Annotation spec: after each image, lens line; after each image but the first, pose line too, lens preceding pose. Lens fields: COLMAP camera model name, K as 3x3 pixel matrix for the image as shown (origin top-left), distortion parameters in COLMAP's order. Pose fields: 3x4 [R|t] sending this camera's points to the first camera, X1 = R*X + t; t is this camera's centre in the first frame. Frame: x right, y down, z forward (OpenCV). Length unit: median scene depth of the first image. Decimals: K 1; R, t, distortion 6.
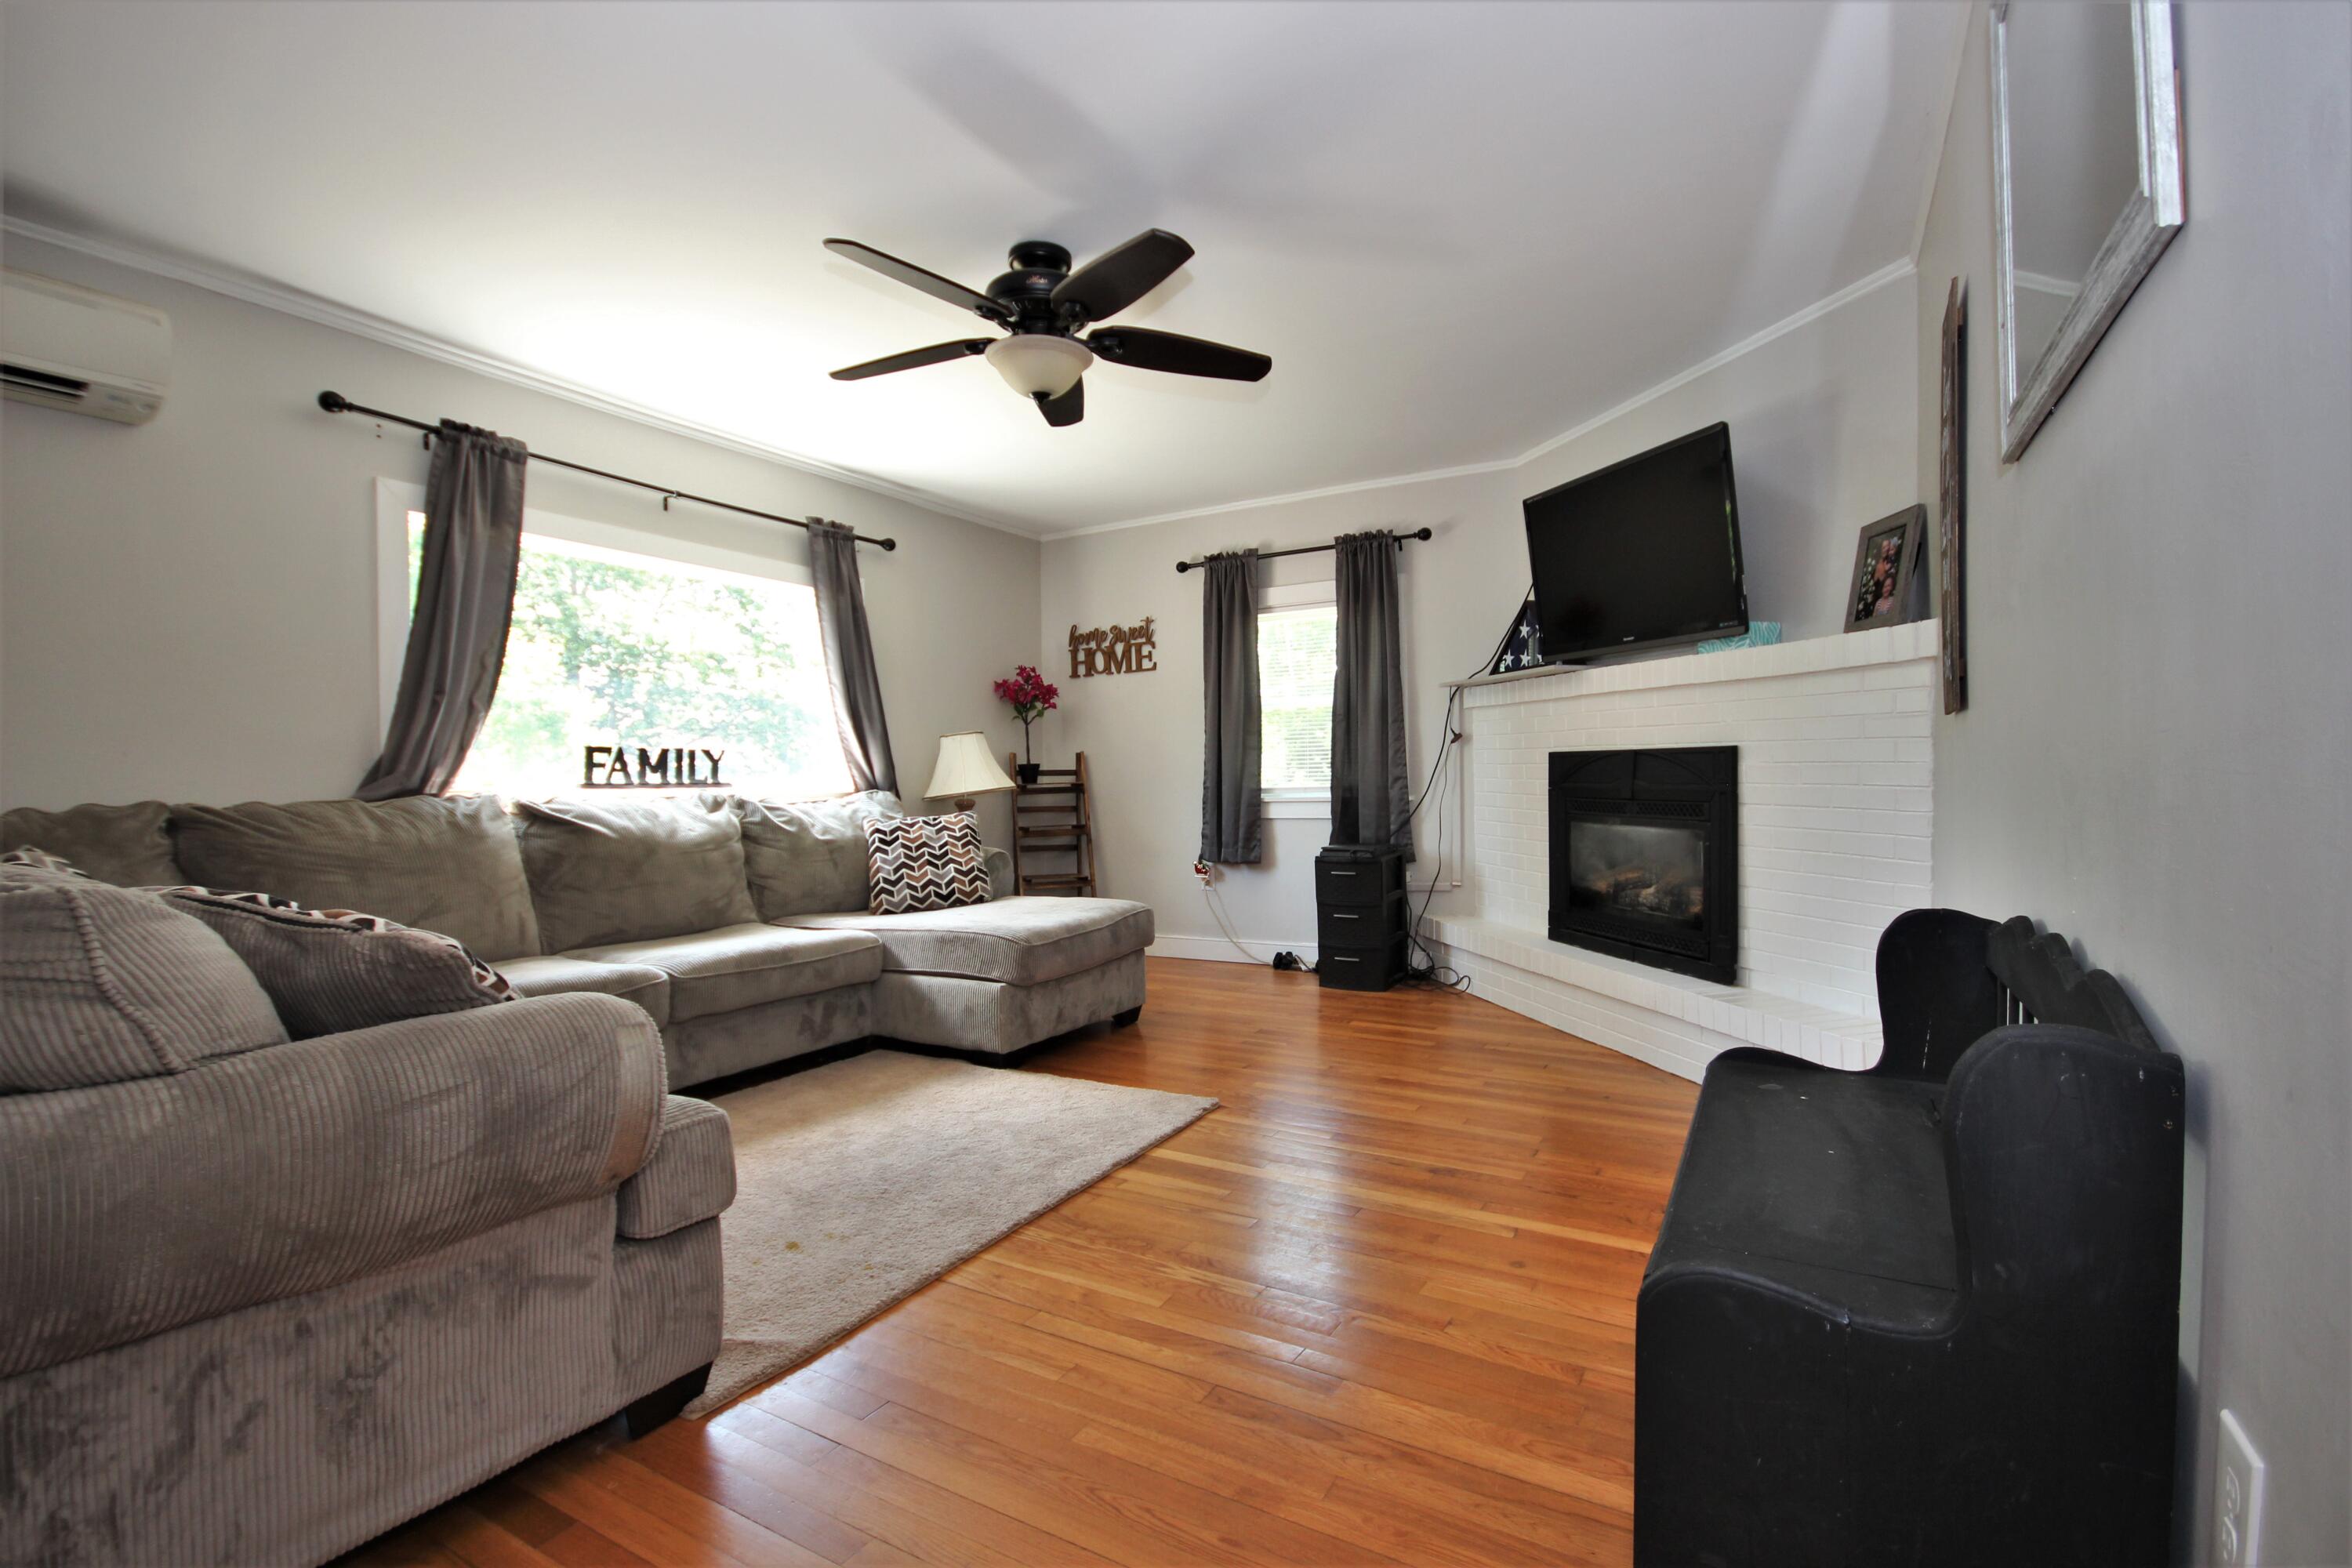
lens RADIAL K [[1088.6, 0, 1181.1], [0, 1088.6, 782.4], [0, 0, 1]] dist [0.006996, -0.010250]
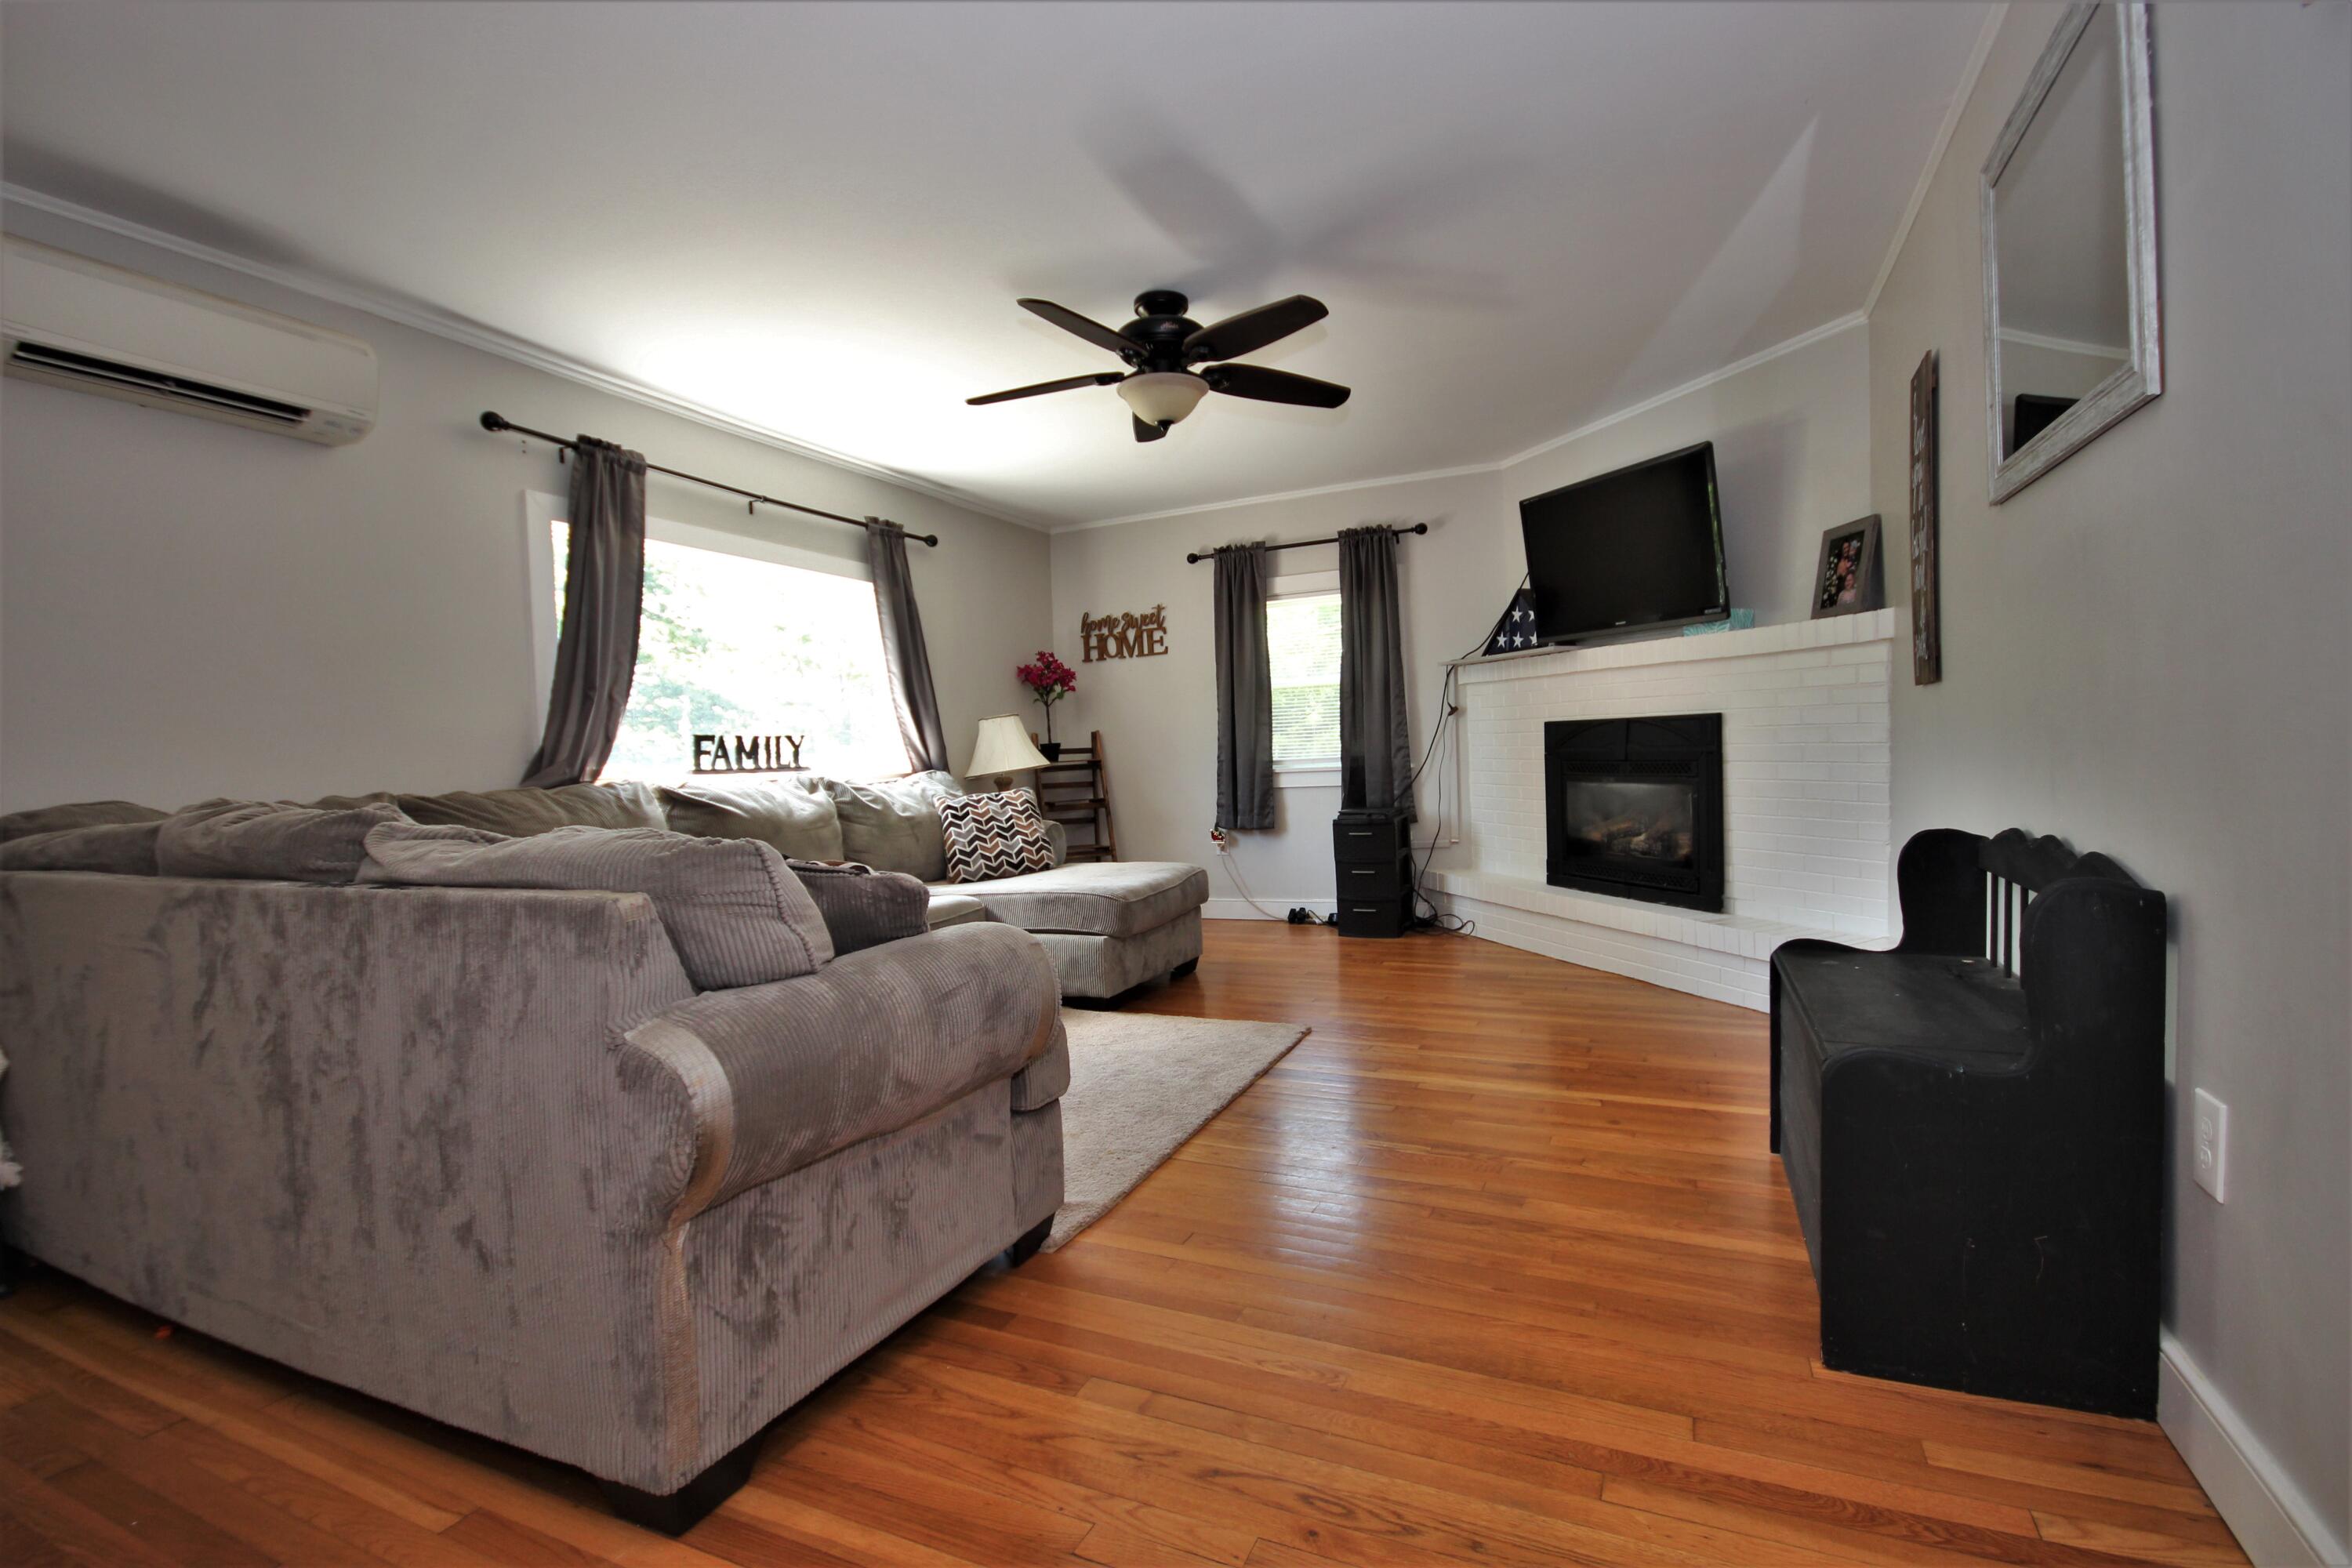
lens RADIAL K [[1088.6, 0, 1181.4], [0, 1088.6, 781.3], [0, 0, 1]] dist [0.006996, -0.010250]
pose [[0.995444, -0.026405, 0.091616, -0.167166], [0.024594, 0.999480, 0.020845, 0.001801], [-0.092119, -0.018497, 0.995576, -0.120309]]
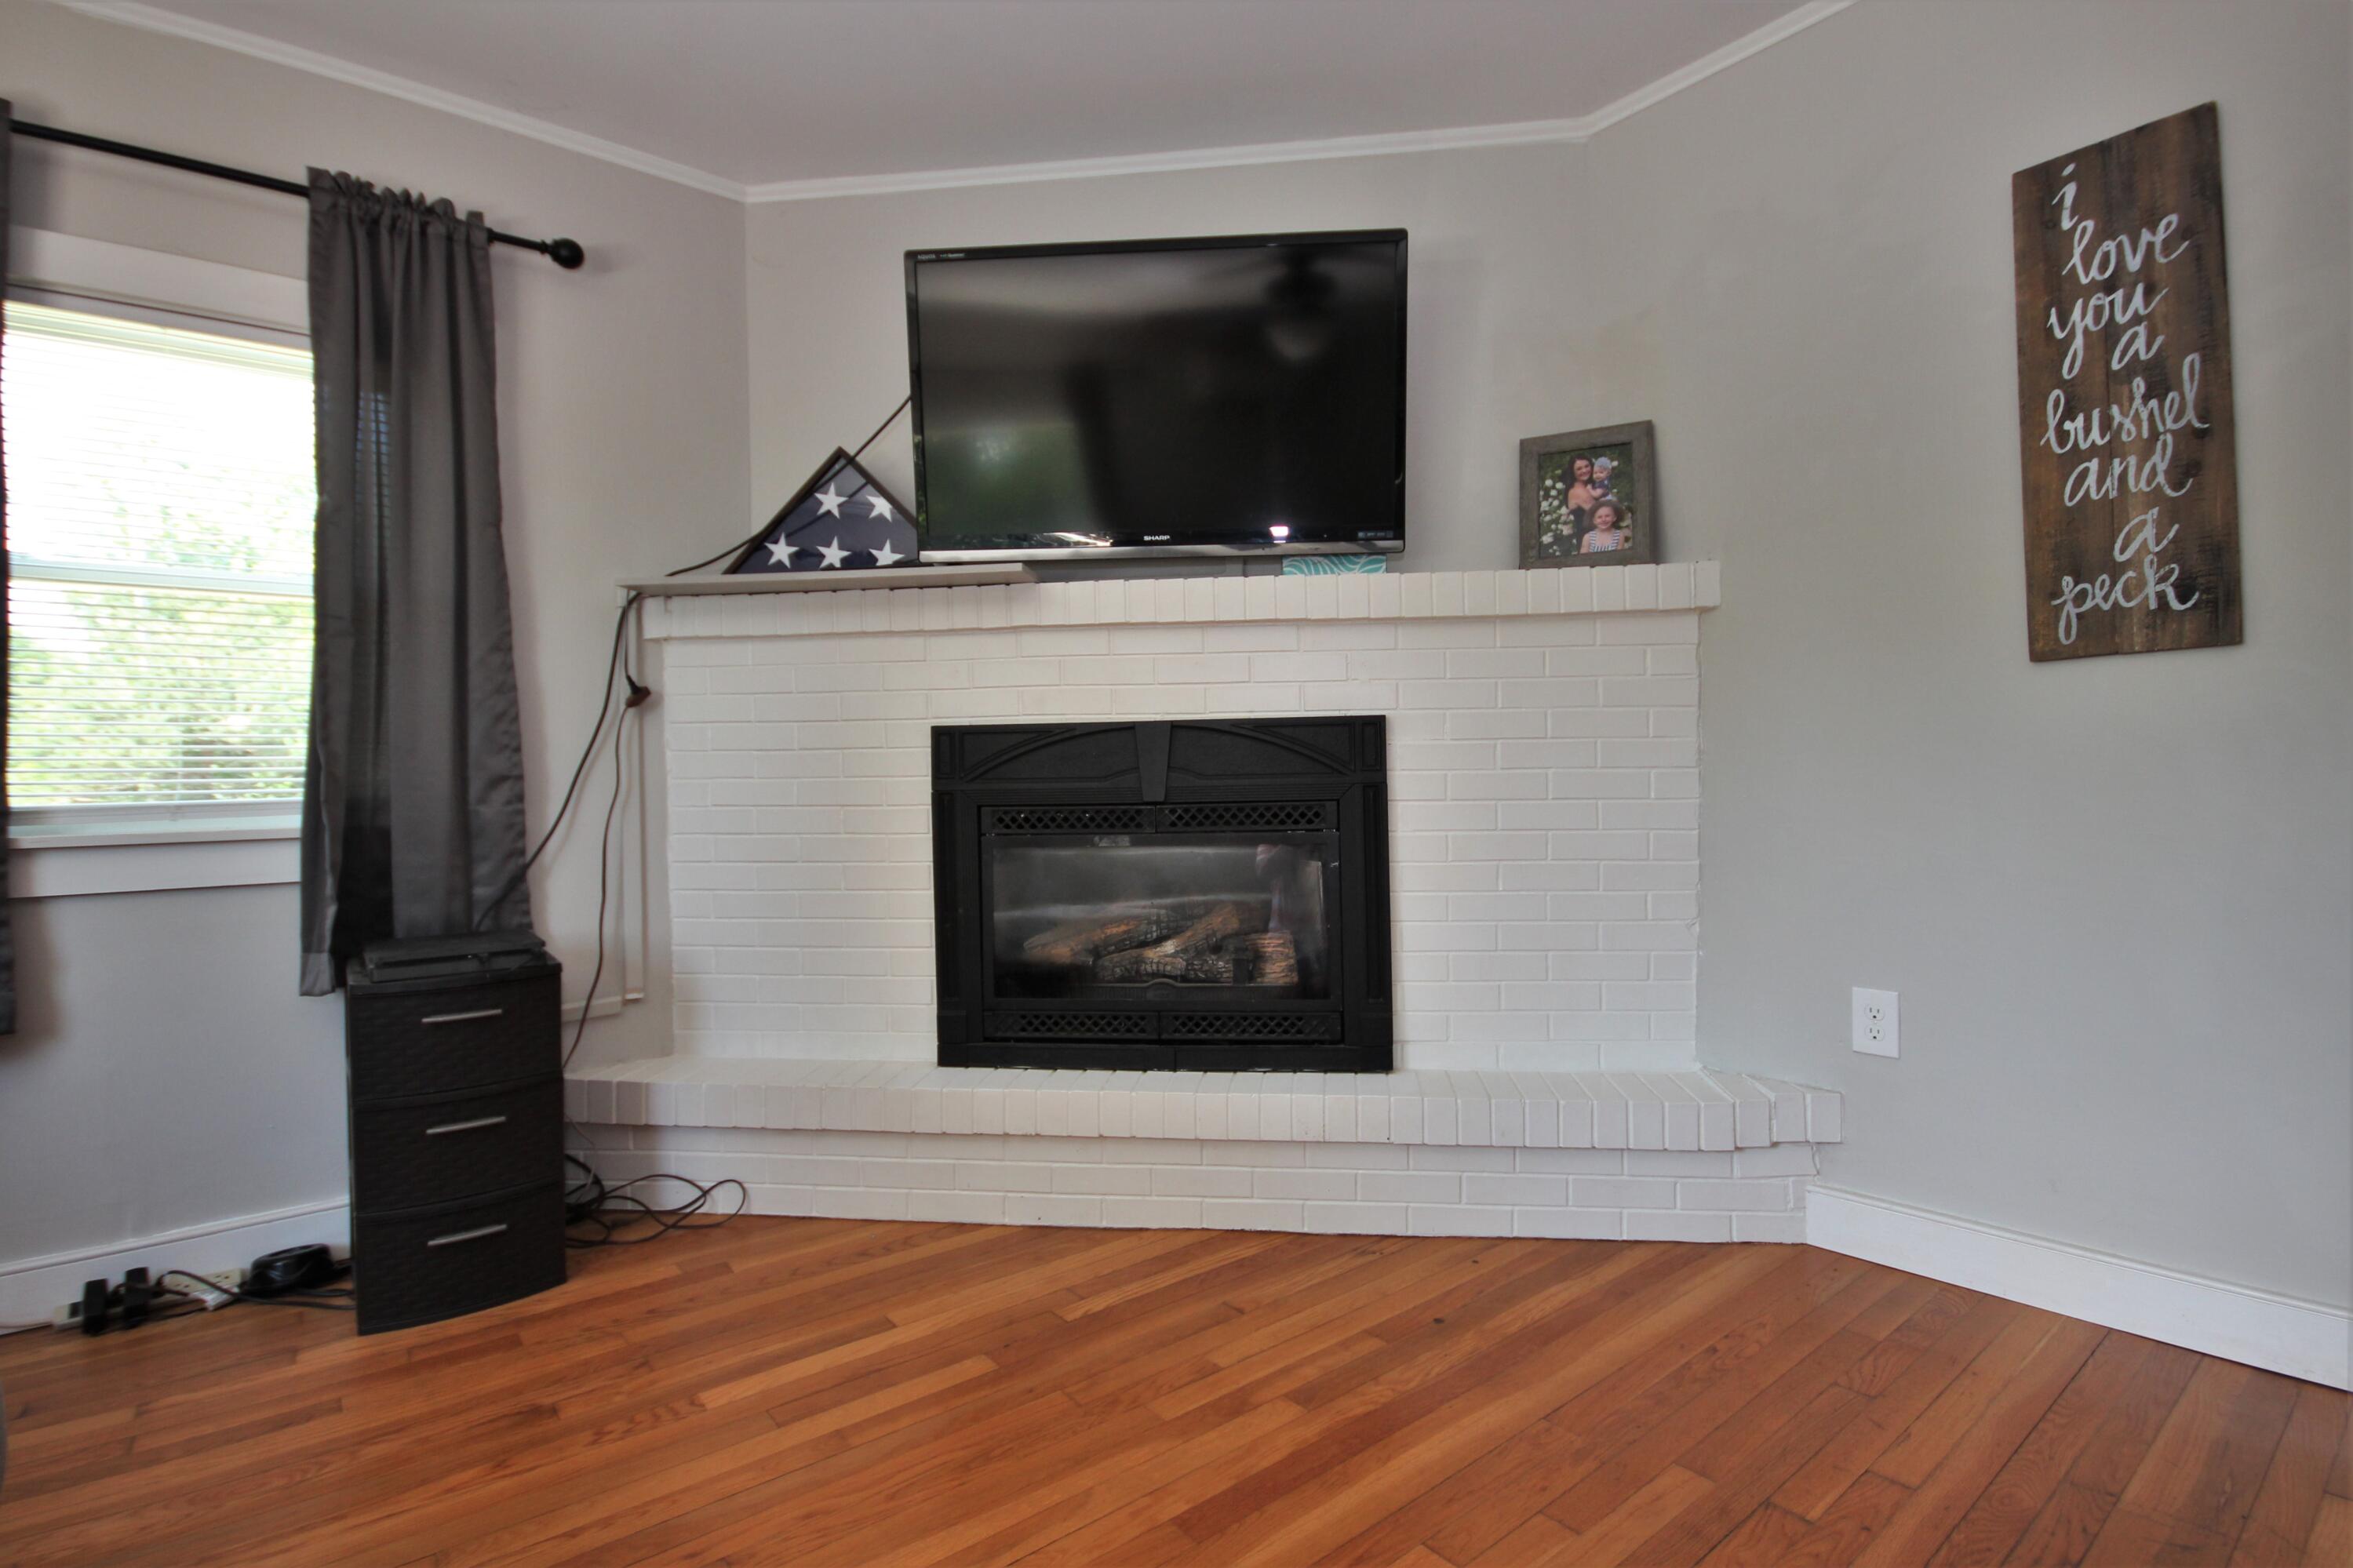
lens RADIAL K [[1089.0, 0, 1164.9], [0, 1089.0, 793.6], [0, 0, 1]] dist [0.006996, -0.010250]
pose [[0.358601, 0.000419, 0.933491, -0.151902], [0.021375, 0.999734, -0.008659, 0.015212], [-0.933246, 0.023058, 0.358497, 0.772413]]
